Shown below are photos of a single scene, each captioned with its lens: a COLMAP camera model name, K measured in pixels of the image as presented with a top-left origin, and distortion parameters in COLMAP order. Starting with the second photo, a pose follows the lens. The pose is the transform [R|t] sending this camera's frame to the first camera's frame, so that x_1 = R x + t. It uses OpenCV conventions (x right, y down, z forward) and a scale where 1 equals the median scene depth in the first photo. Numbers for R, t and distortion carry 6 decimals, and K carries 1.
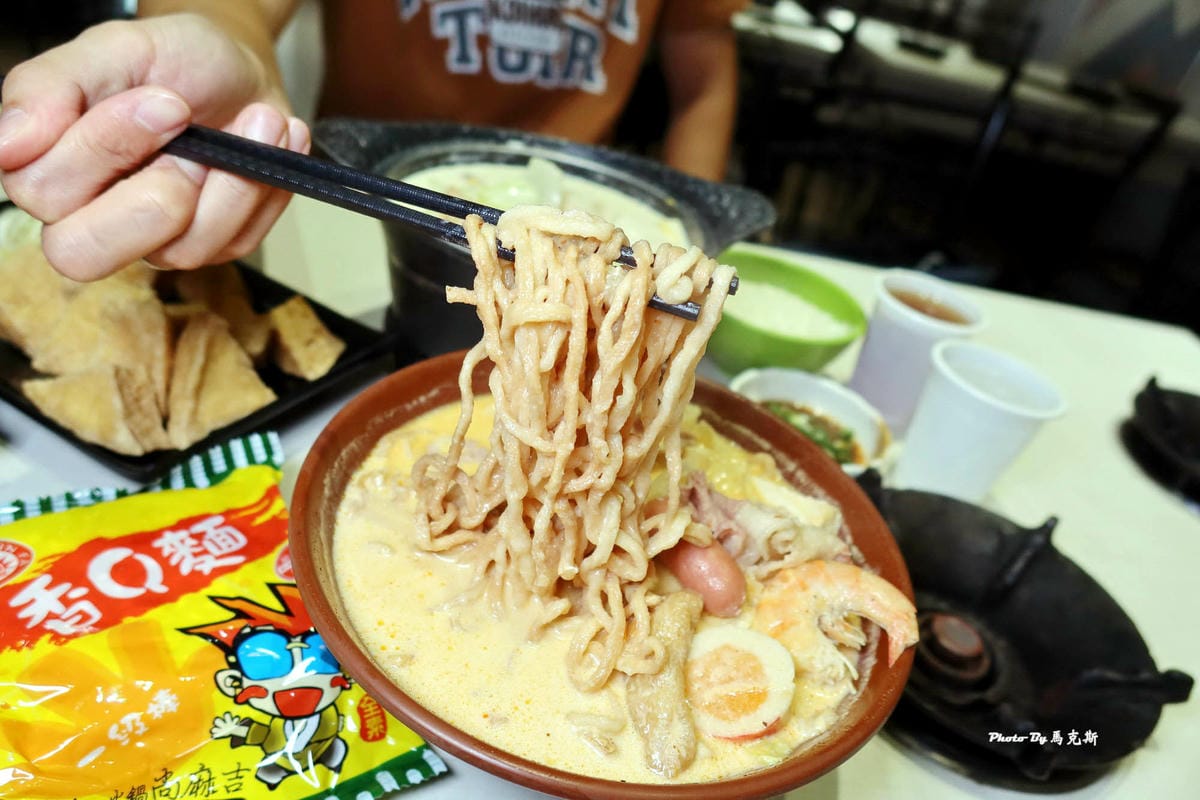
lens RADIAL K [[892.8, 0, 592.7], [0, 892.8, 347.5], [0, 0, 1]] dist [0.005211, -0.002412]
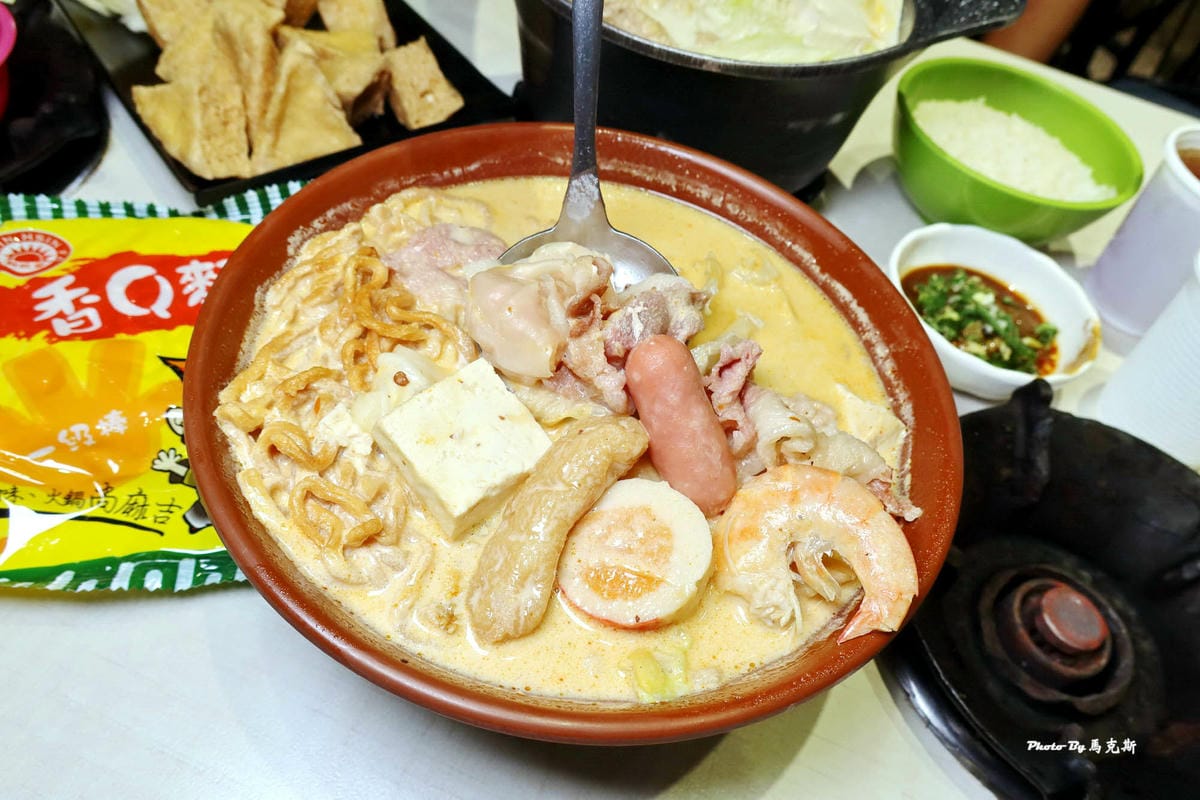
lens RADIAL K [[892.8, 0, 592.7], [0, 892.8, 347.5], [0, 0, 1]] dist [0.005211, -0.002412]
pose [[0.916027, 0.241999, -0.319892, 0.297805], [-0.163755, 0.953637, 0.252509, -0.026329], [0.366168, -0.178922, 0.913186, 0.269294]]
